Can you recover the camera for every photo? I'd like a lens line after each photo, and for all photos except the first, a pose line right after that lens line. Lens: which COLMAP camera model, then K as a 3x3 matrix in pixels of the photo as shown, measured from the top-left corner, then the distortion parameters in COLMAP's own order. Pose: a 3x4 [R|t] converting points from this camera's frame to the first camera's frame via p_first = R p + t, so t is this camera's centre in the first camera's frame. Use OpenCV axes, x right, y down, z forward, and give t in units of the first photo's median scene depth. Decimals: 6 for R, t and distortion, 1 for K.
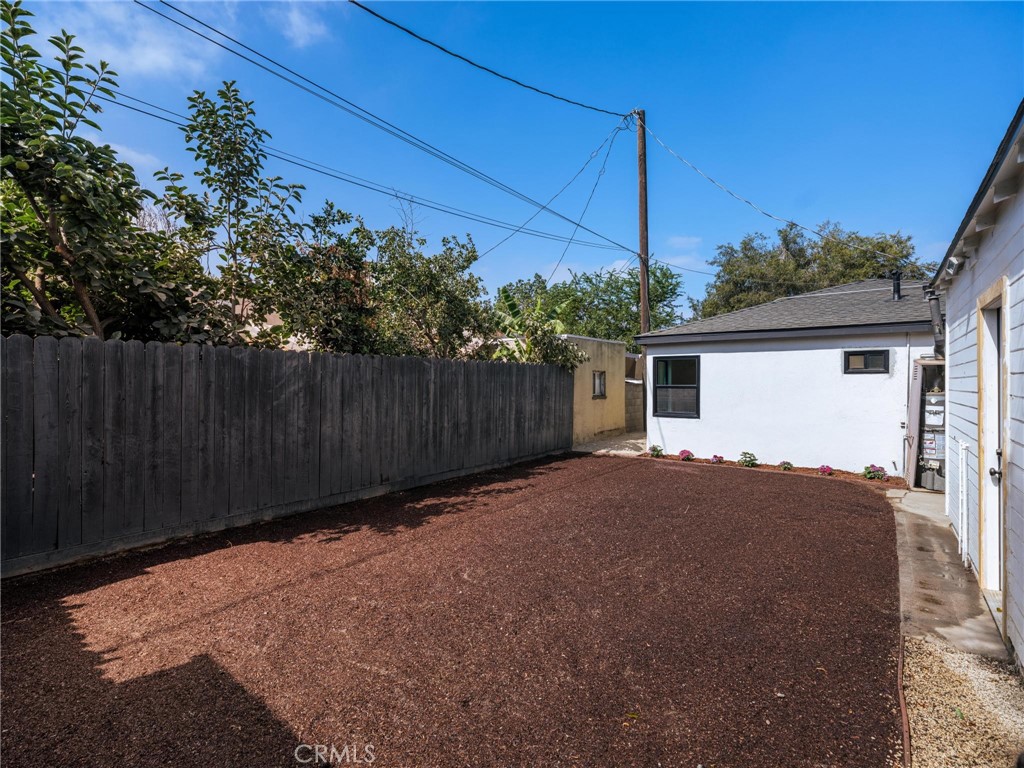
lens RADIAL K [[473.8, 0, 520.9], [0, 473.8, 387.7], [0, 0, 1]] dist [0.000863, 0.000114]
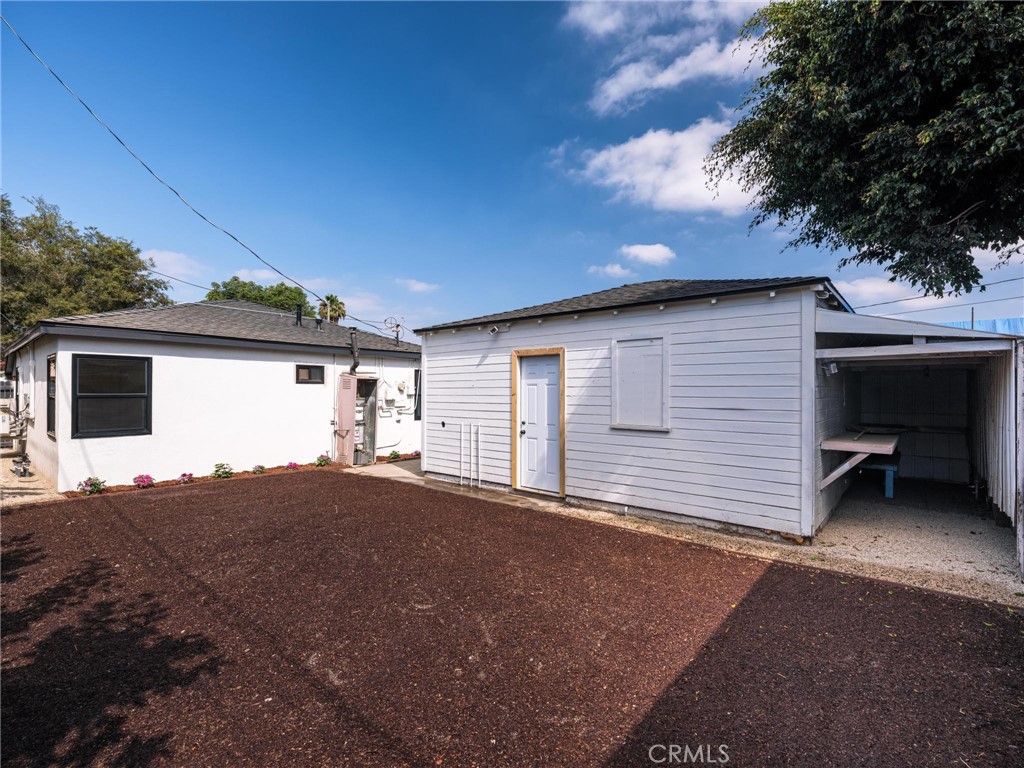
lens RADIAL K [[473.8, 0, 520.9], [0, 473.8, 387.7], [0, 0, 1]] dist [0.000863, 0.000114]
pose [[0.047001, 0.008613, 0.998858, -0.496432], [0.009232, 0.999916, -0.009057, -0.002660], [-0.998852, 0.009647, 0.046918, 0.383515]]
